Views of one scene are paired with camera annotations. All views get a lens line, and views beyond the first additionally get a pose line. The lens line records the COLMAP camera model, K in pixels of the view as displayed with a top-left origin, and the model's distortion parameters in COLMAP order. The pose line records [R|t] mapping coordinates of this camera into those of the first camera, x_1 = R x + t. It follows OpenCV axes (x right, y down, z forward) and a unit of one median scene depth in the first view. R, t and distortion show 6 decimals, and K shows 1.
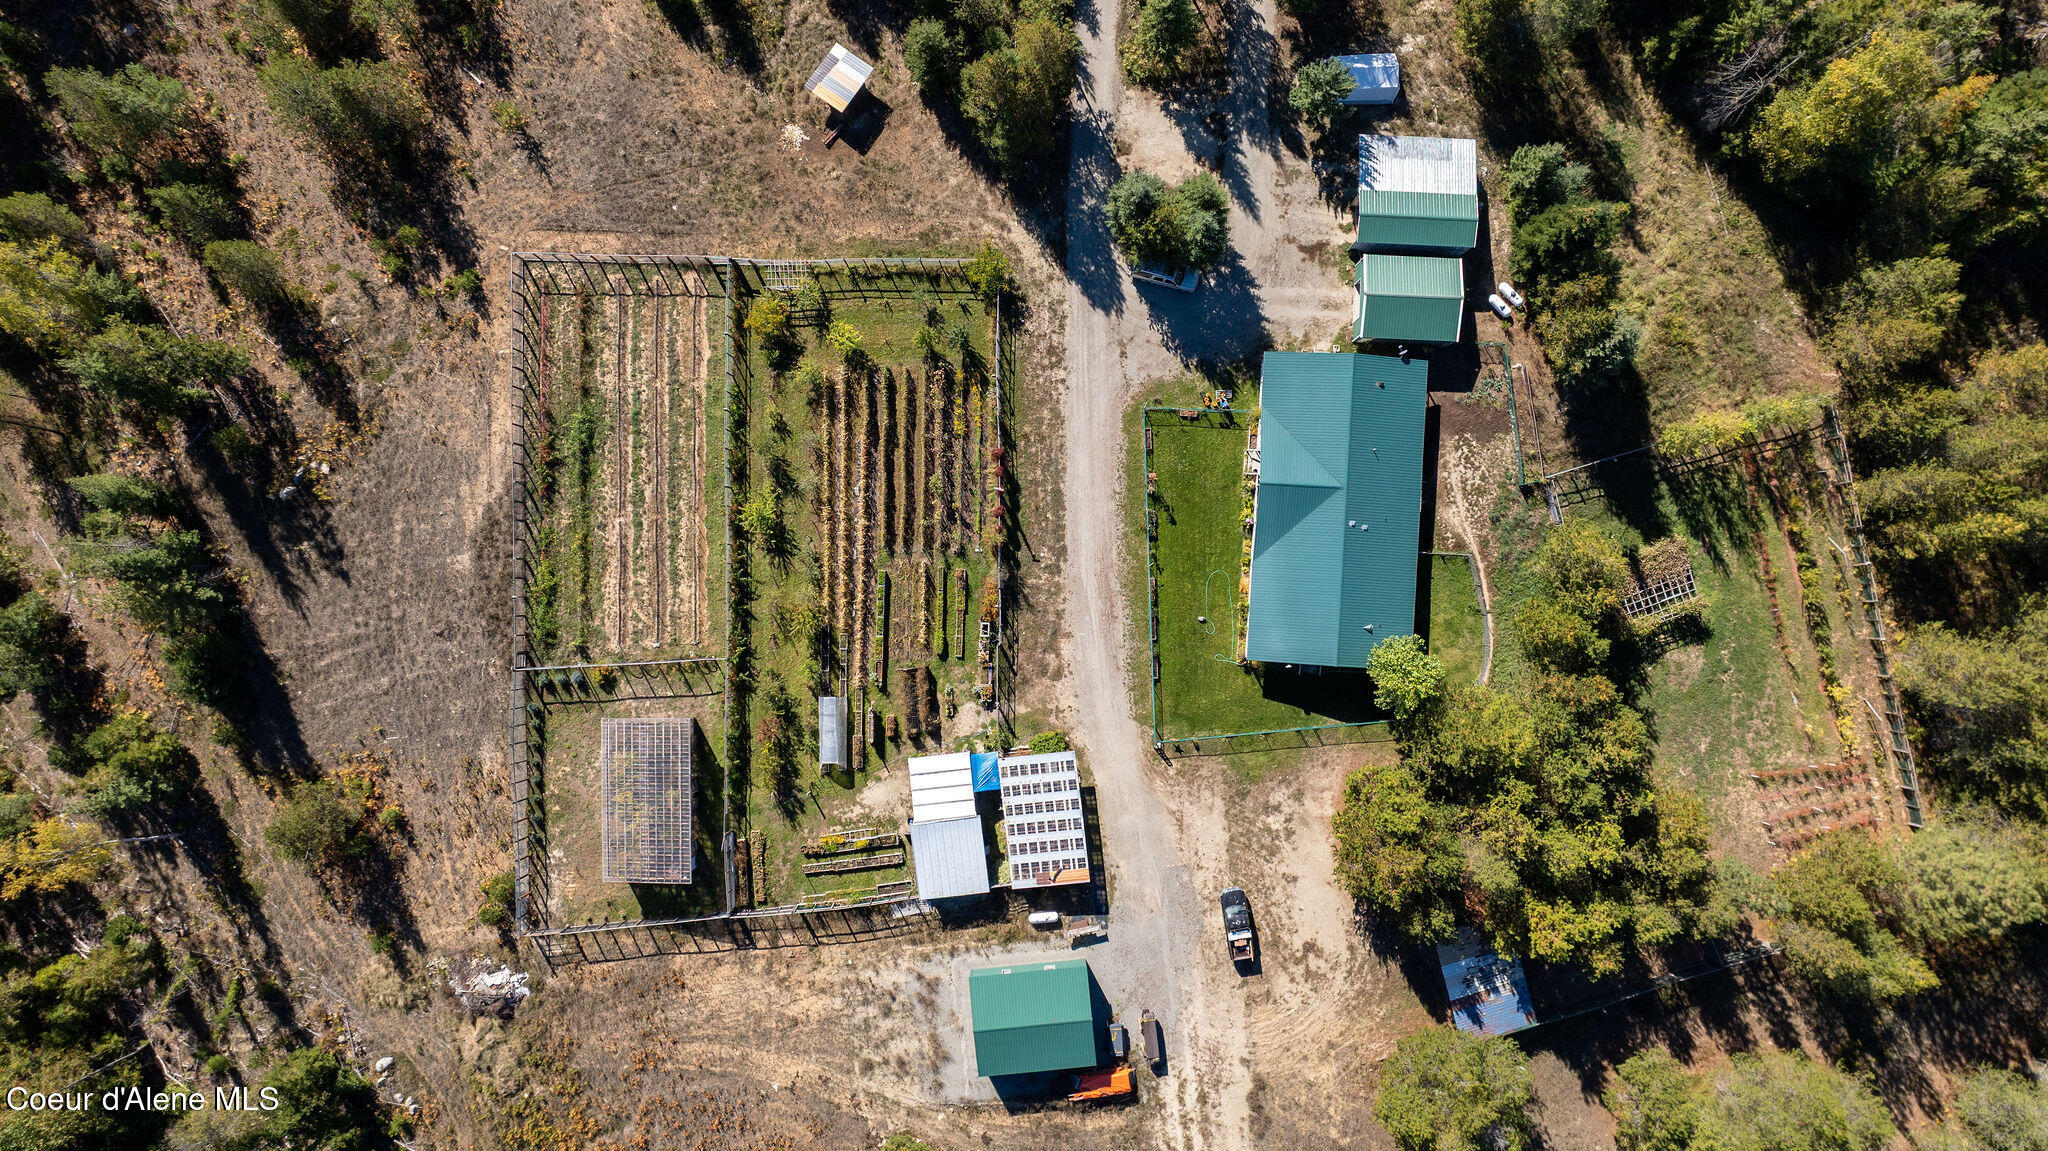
lens RADIAL K [[1442.3, 0, 1024.0], [0, 1442.3, 575.5], [0, 0, 1]] dist [-0.035653, 0.031683]
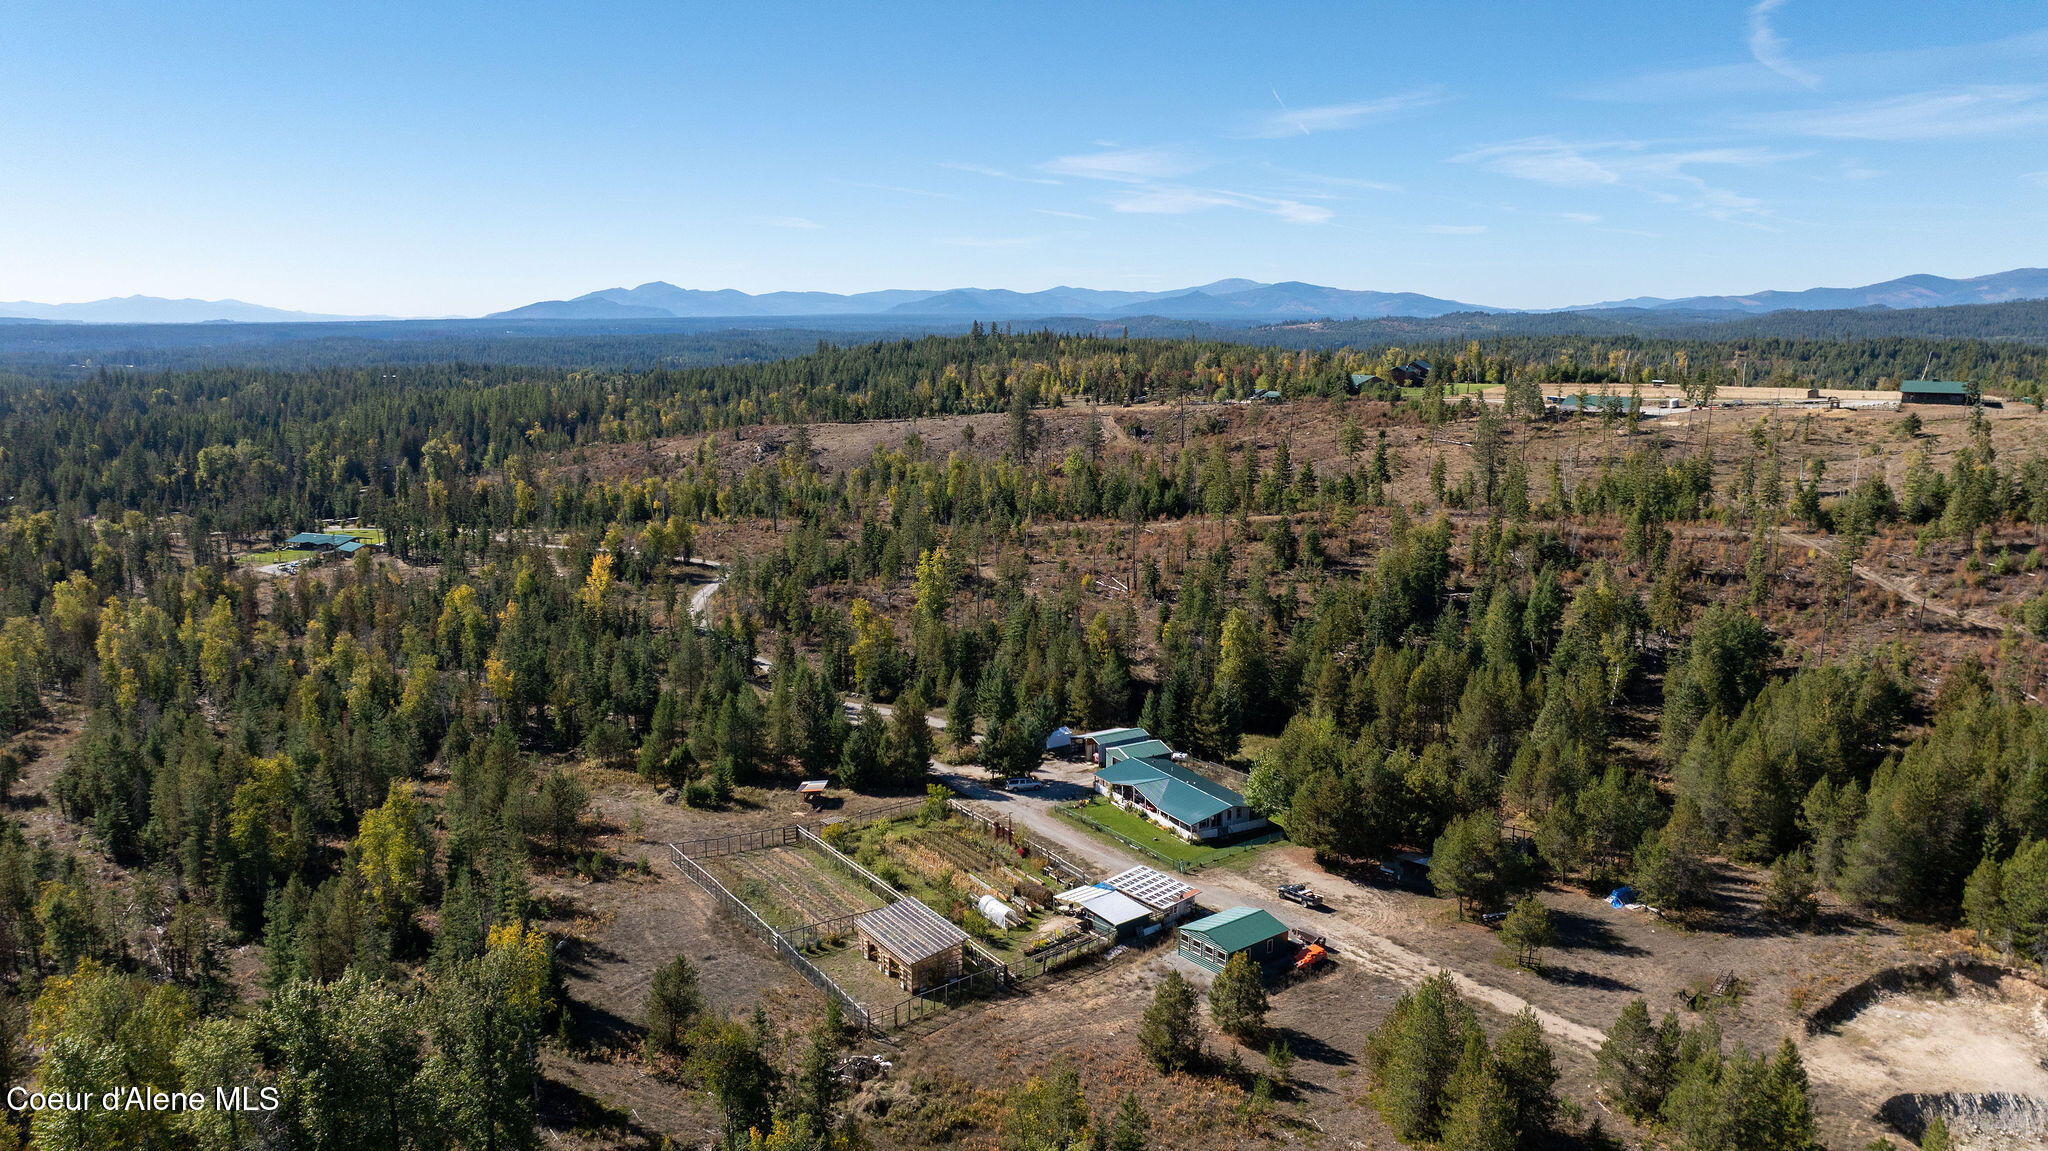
lens RADIAL K [[1442.3, 0, 1024.0], [0, 1442.3, 575.5], [0, 0, 1]] dist [-0.035653, 0.031683]
pose [[0.844640, -0.090274, 0.527669, -0.834056], [0.535222, 0.162635, -0.828907, 1.251442], [-0.010988, 0.982548, 0.185685, 0.399097]]
